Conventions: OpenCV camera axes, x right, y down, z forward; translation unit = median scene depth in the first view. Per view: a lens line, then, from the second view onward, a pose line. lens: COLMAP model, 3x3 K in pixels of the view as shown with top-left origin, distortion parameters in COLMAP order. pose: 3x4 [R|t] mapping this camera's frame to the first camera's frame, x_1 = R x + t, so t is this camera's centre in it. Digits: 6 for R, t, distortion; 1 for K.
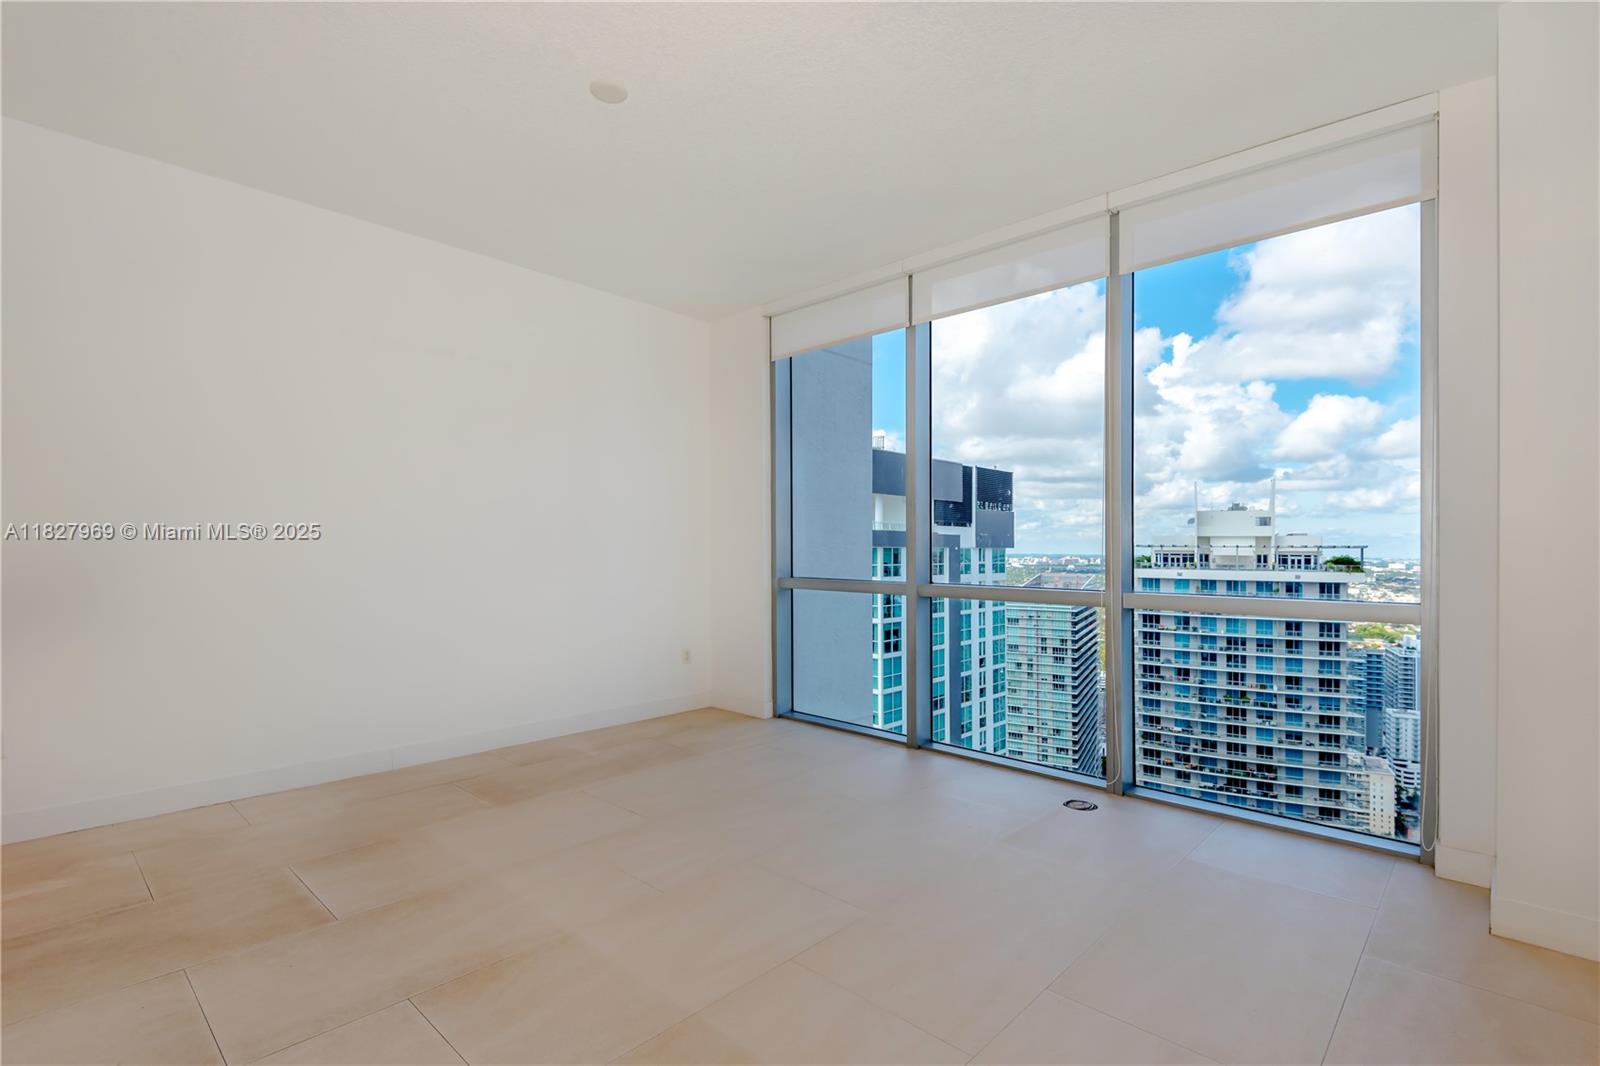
lens RADIAL K [[738.0, 0, 792.4], [0, 738.0, 562.2], [0, 0, 1]] dist [0.003968, 0.000318]
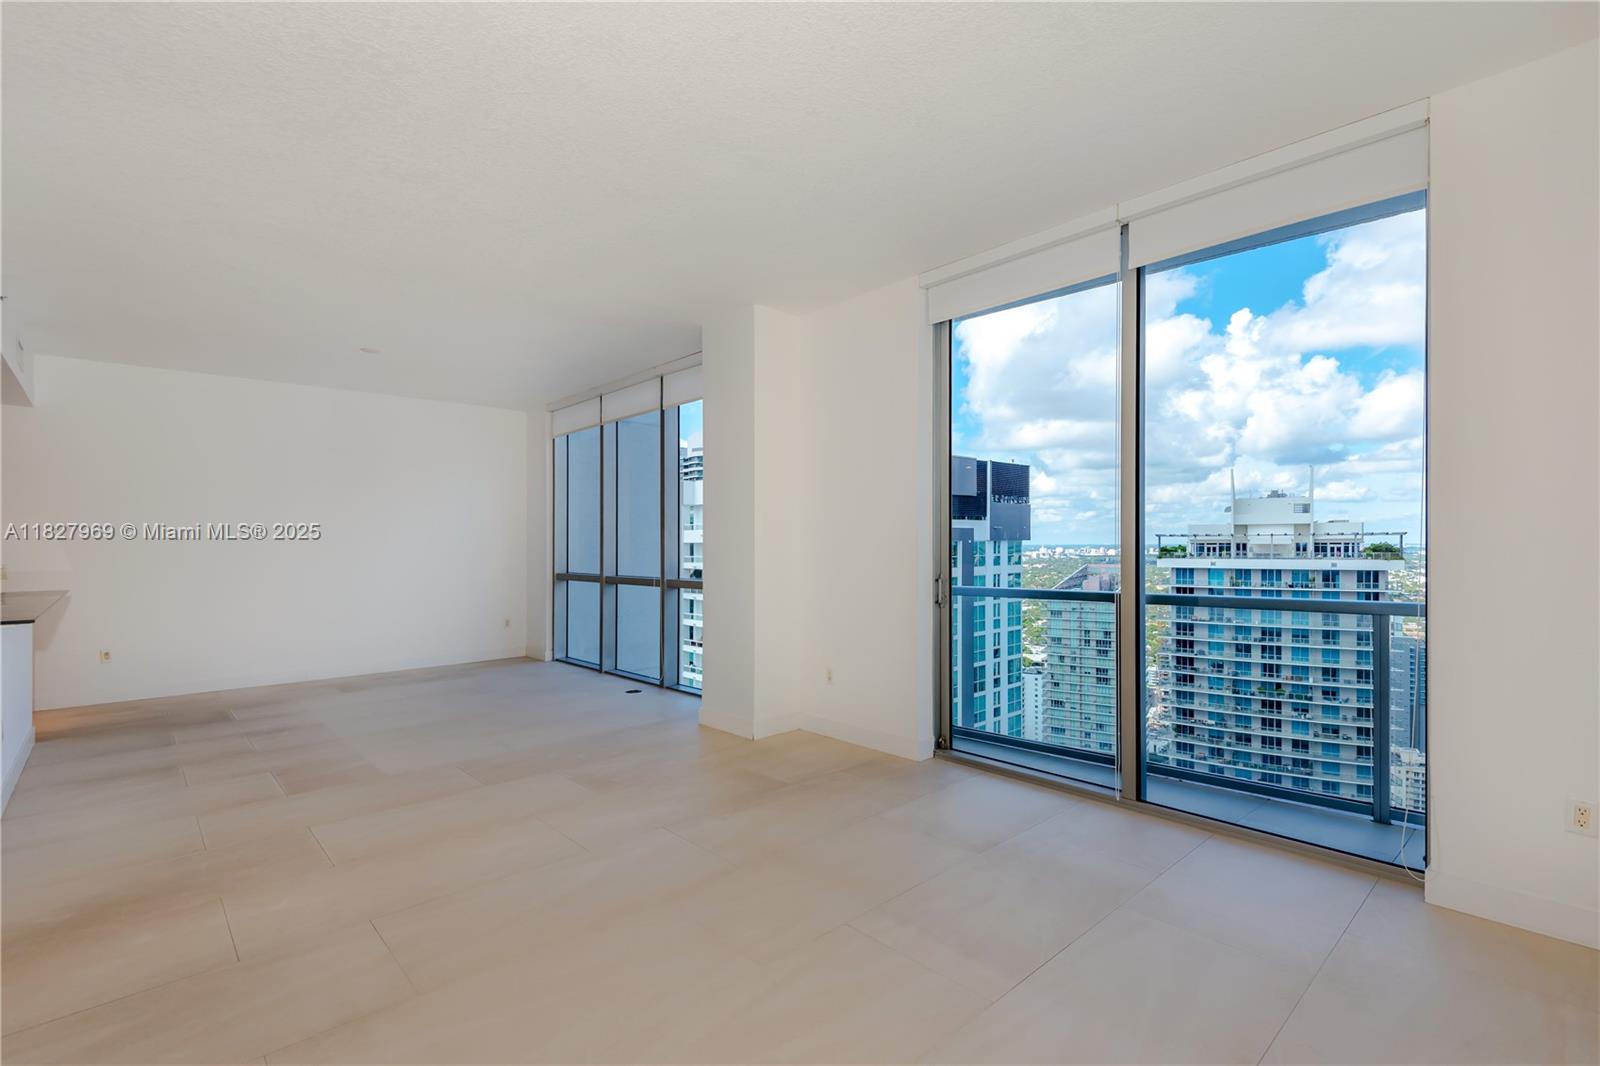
lens RADIAL K [[768.0, 0, 806.9], [0, 768.0, 526.3], [0, 0, 1]] dist [0.020419, -0.000047]
pose [[0.996072, -0.017418, -0.086812, 0.083493], [0.014076, 0.999142, -0.038958, -0.001286], [0.087416, 0.037583, 0.995463, -0.078836]]
